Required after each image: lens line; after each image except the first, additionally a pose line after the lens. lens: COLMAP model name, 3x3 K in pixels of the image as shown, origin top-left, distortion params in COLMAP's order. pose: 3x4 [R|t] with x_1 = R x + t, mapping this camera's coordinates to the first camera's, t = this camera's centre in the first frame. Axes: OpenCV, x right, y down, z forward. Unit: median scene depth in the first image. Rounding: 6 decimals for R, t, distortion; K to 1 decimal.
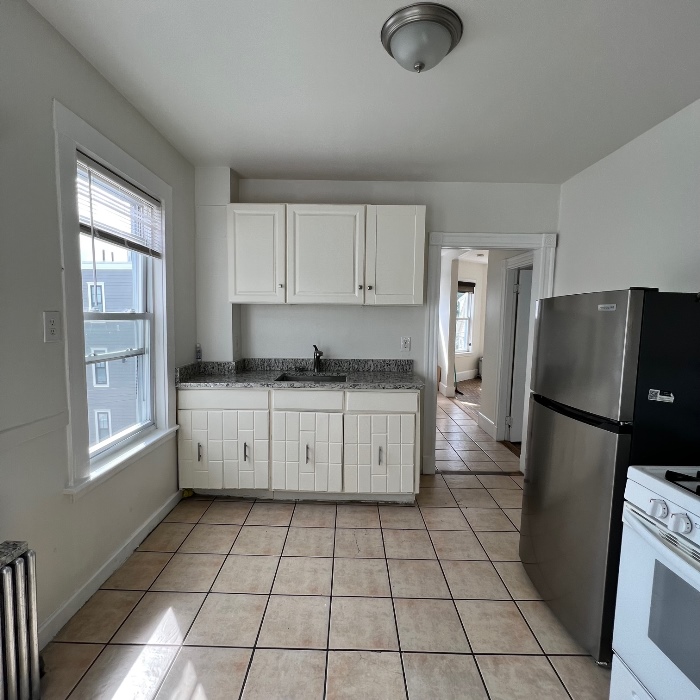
lens RADIAL K [[371.9, 0, 357.0], [0, 371.9, 347.4], [0, 0, 1]] dist [-0.006800, 0.002368]
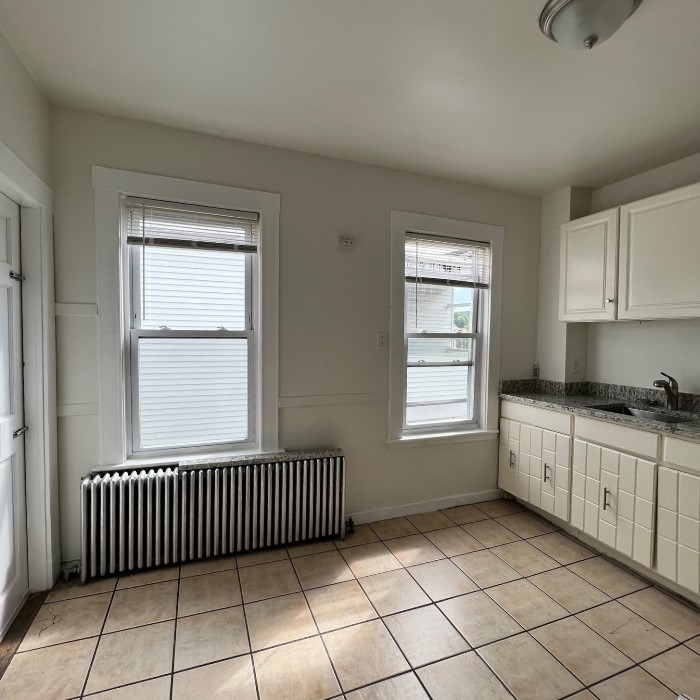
lens RADIAL K [[398.4, 0, 353.3], [0, 398.4, 345.4], [0, 0, 1]] dist [-0.001753, 0.004177]
pose [[0.356083, 0.018288, -0.934276, 0.493424], [-0.078095, 0.996893, -0.010251, -0.004754], [0.931185, 0.076612, 0.356405, 0.120688]]
